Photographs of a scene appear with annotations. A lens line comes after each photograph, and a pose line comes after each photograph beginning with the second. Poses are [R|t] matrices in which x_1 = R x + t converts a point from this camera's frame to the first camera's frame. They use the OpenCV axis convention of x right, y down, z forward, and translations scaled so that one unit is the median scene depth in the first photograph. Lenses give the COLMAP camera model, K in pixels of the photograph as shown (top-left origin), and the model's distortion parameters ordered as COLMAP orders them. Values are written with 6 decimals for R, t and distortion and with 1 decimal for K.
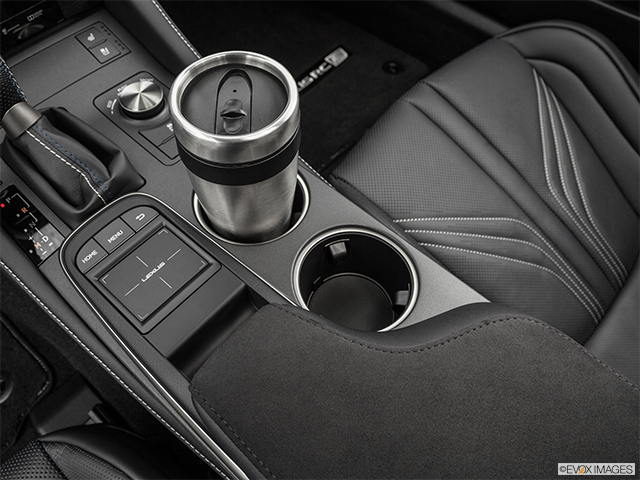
lens RADIAL K [[501.4, 0, 319.7], [0, 501.4, 235.3], [0, 0, 1]] dist [-0.088604, 0.022609]
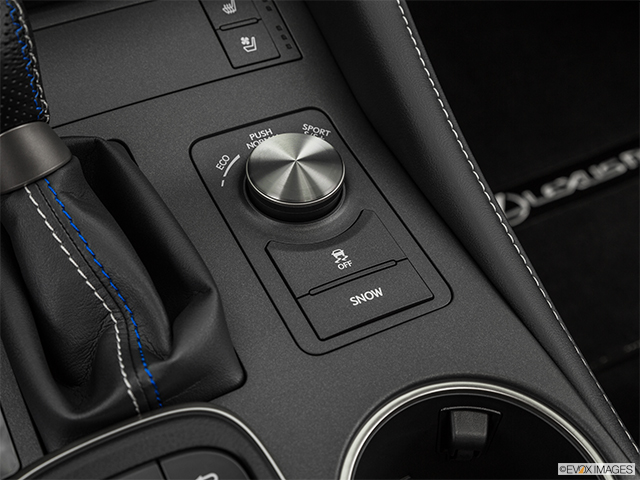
lens RADIAL K [[917.6, 0, 323.3], [0, 917.6, 236.7], [0, 0, 1]] dist [0.001635, 0.000000]
pose [[0.931150, 0.282343, -0.230742, -0.152921], [-0.313149, 0.943389, -0.109337, -0.162073], [0.186809, 0.174066, 0.966852, 0.261475]]
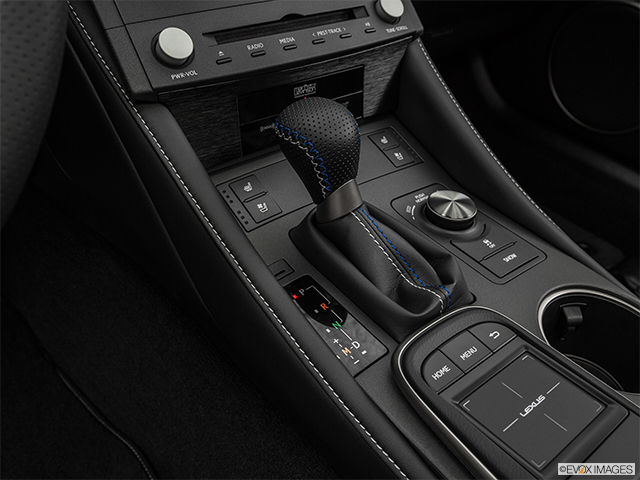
lens RADIAL K [[558.7, 0, 317.0], [0, 558.7, 234.5], [0, 0, 1]] dist [-0.072218, 0.027689]
pose [[0.983647, 0.129364, -0.125316, -0.521725], [-0.165984, 0.921203, -0.351901, 0.161161], [0.069918, 0.366946, 0.927611, 0.118789]]
